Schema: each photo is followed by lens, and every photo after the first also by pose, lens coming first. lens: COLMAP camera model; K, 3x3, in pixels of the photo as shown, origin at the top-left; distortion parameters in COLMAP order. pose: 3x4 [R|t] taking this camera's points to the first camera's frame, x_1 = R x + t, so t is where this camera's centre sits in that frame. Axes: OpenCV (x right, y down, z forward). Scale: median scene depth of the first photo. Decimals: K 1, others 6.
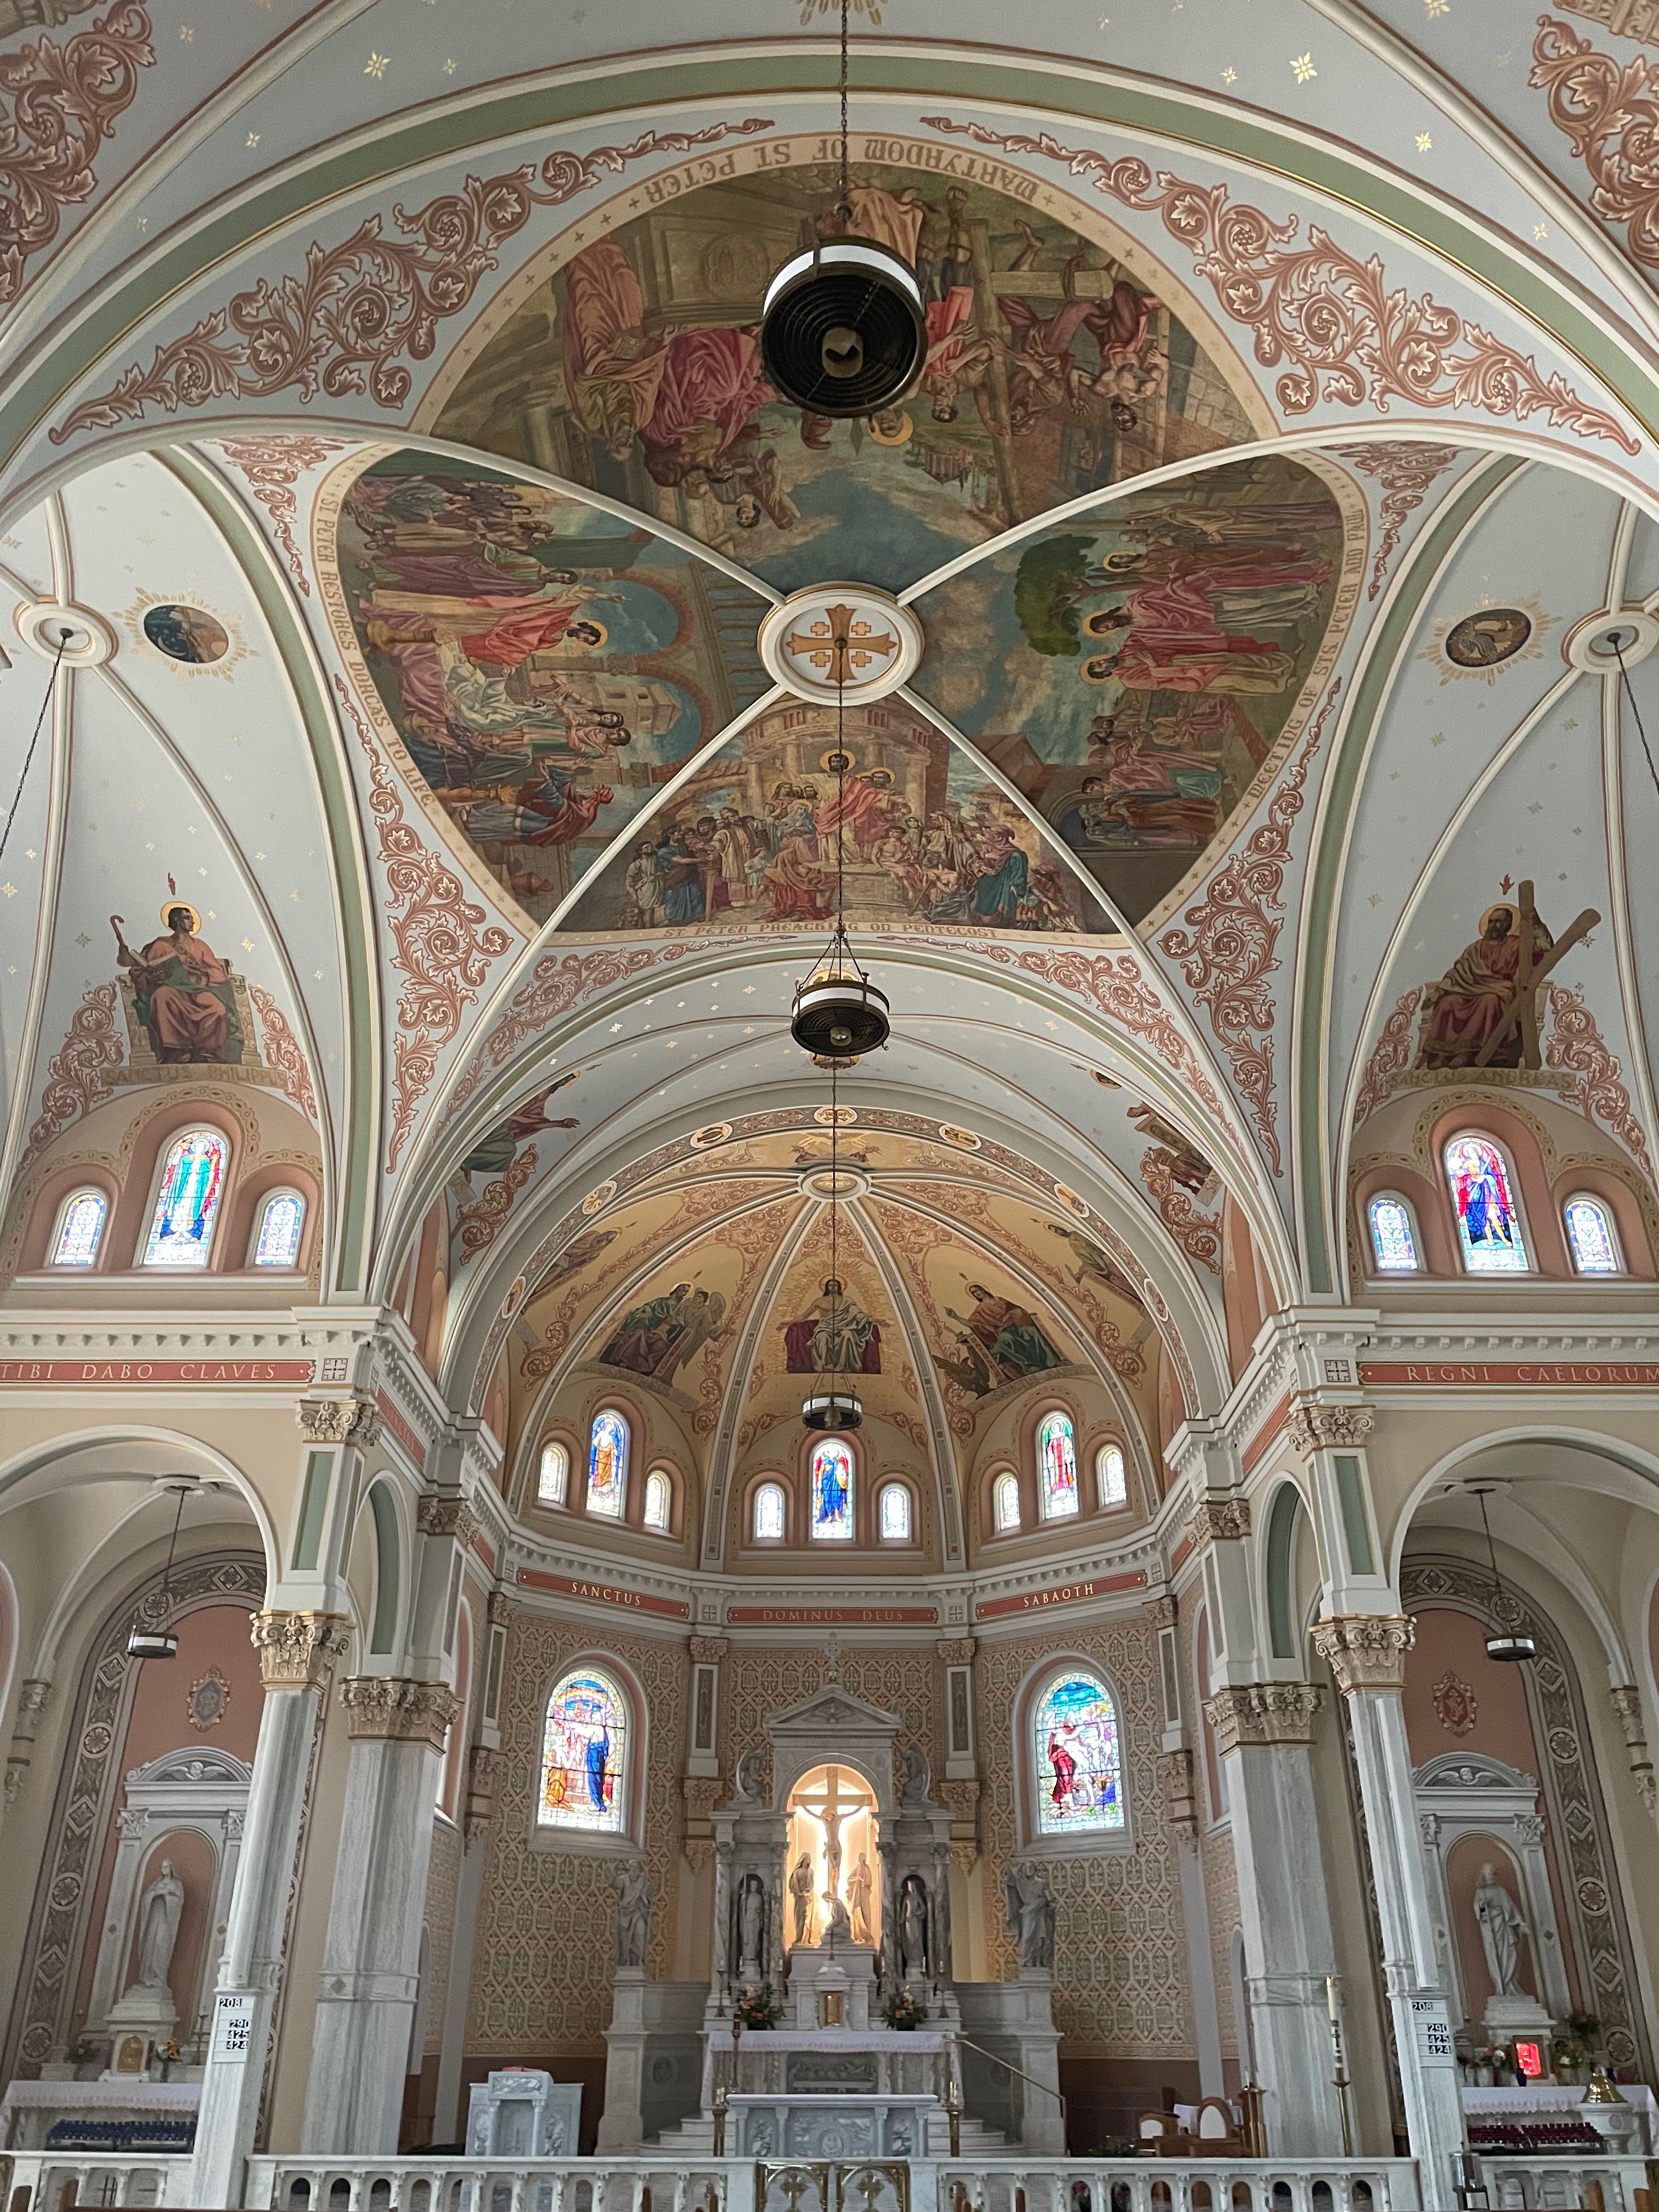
lens RADIAL K [[1716.1, 0, 835.0], [0, 1716.1, 1070.3], [0, 0, 1]] dist [0.094444, -0.126006]
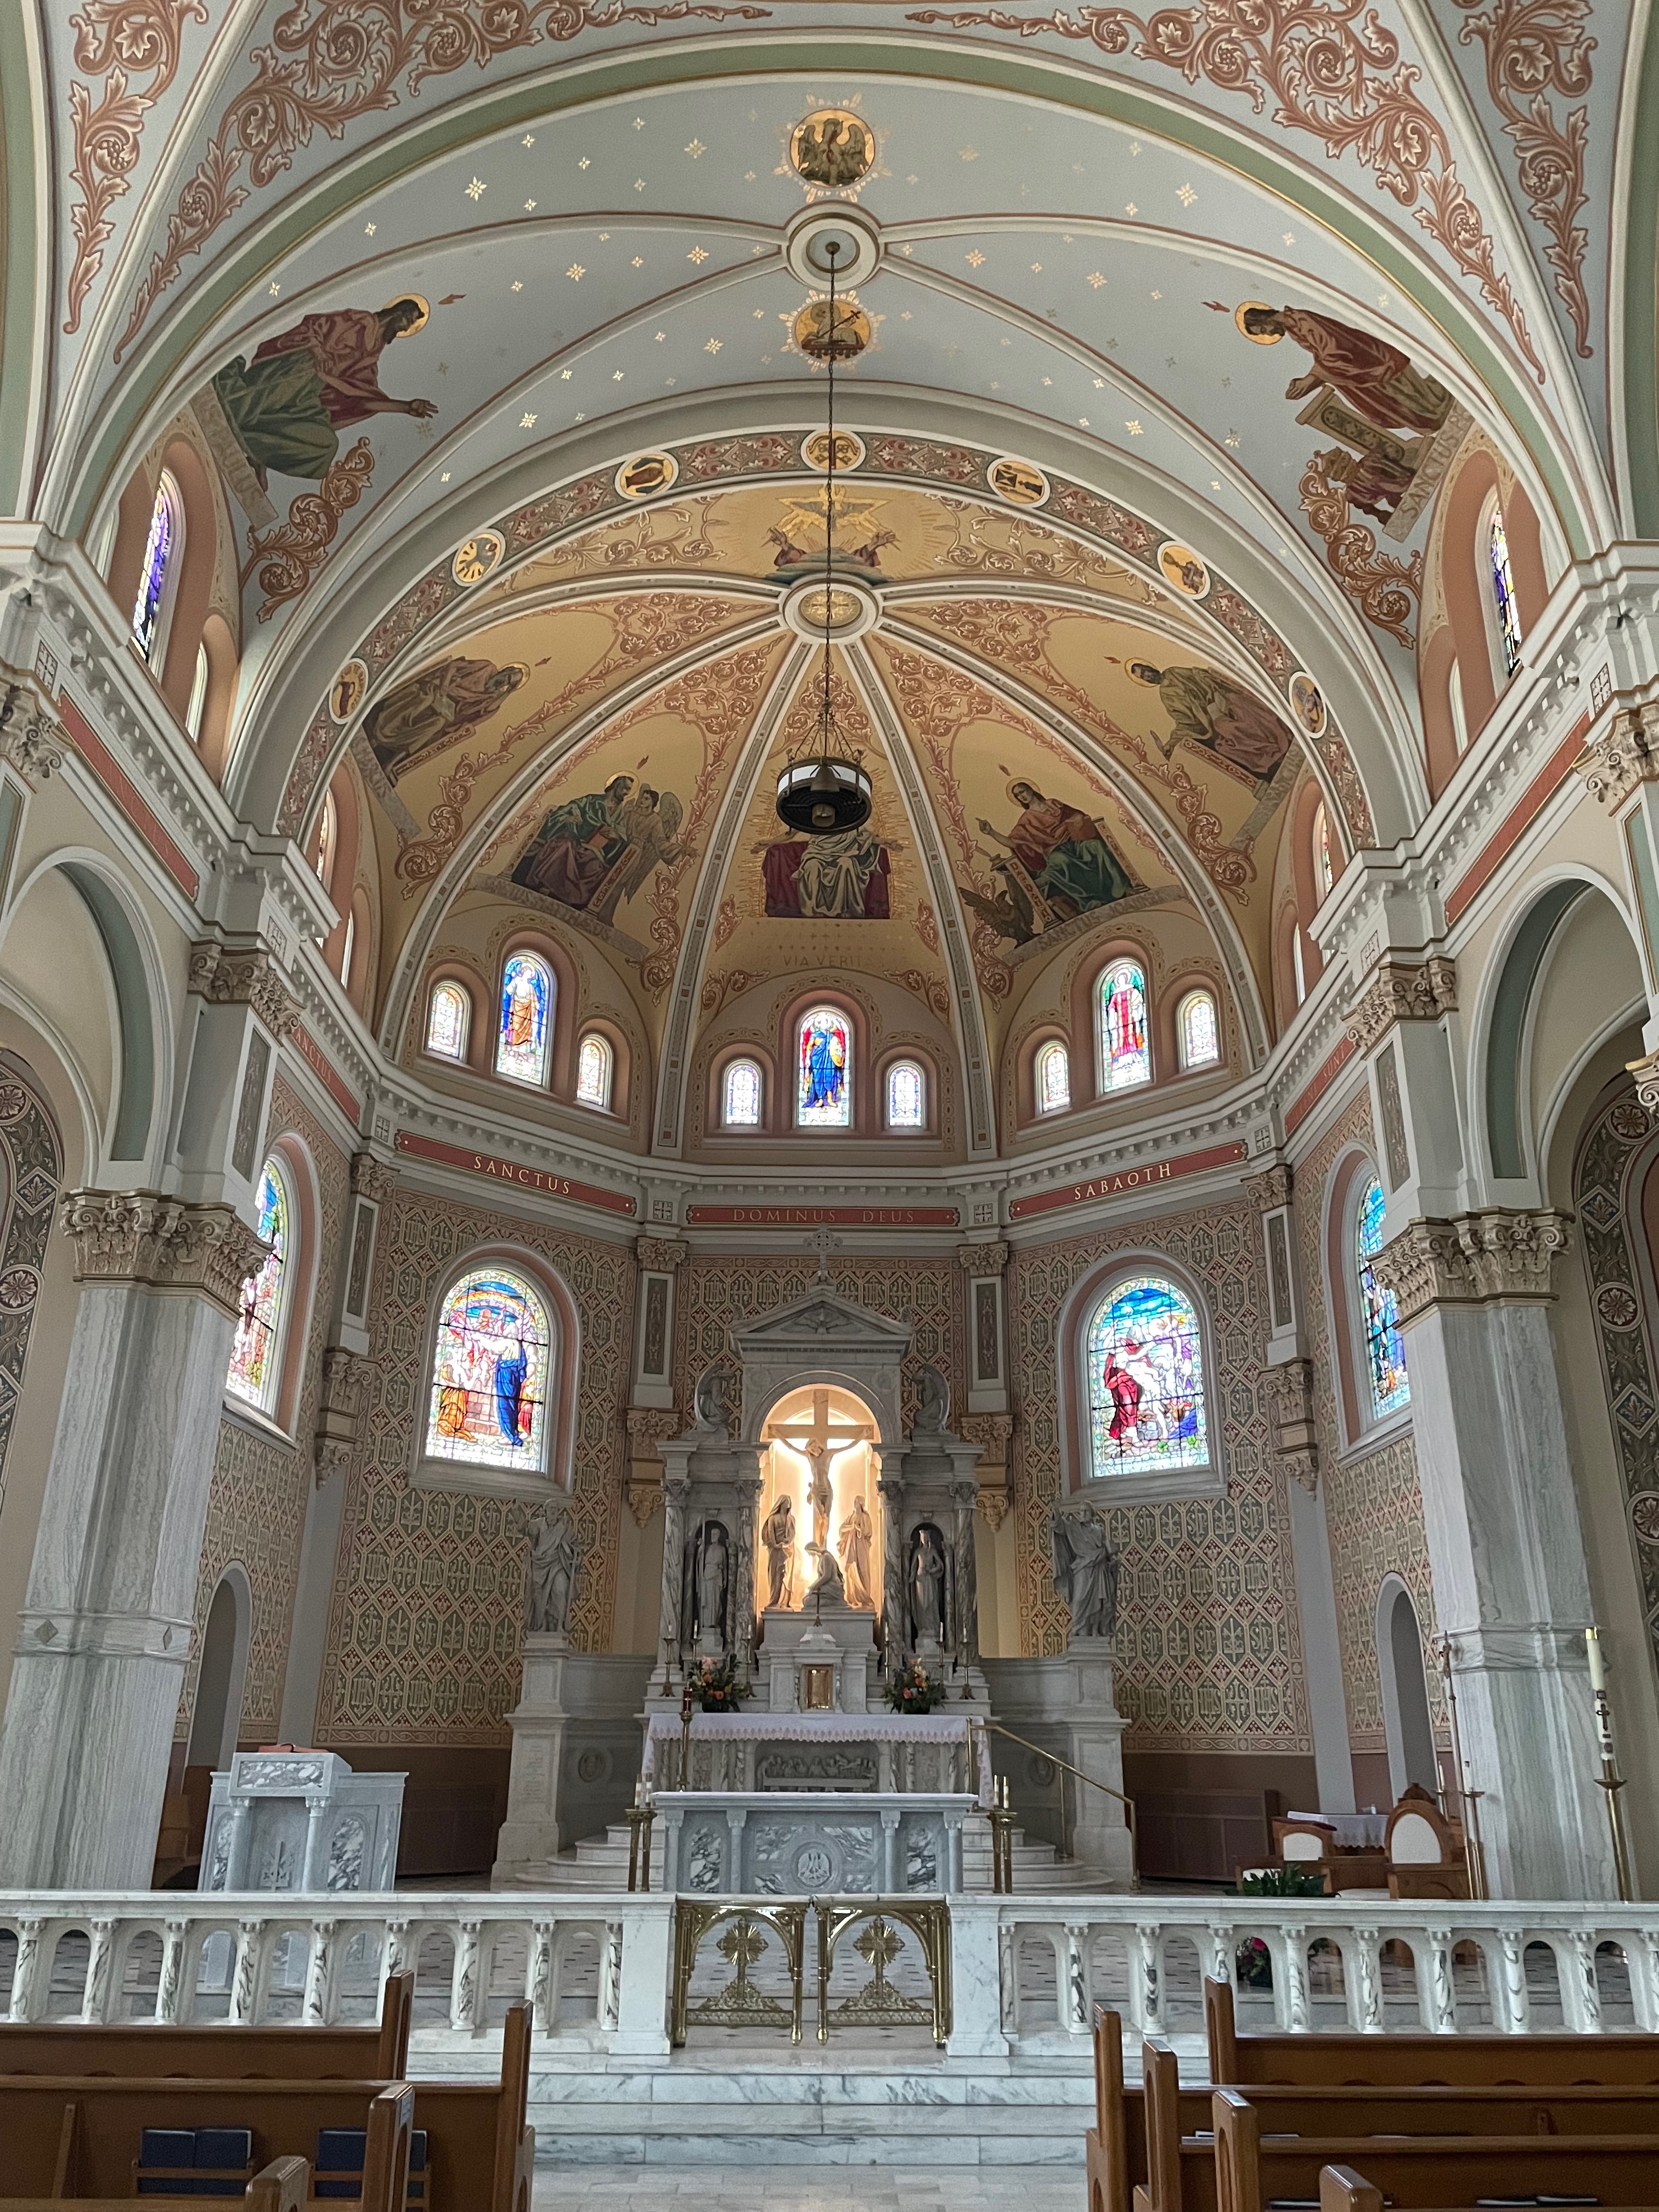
lens RADIAL K [[1716.1, 0, 843.9], [0, 1716.1, 1066.4], [0, 0, 1]] dist [0.094444, -0.126006]
pose [[0.999927, 0.008853, 0.008260, 0.001179], [-0.009846, 0.991566, 0.129230, 0.183535], [-0.007046, -0.129302, 0.991580, 0.307299]]
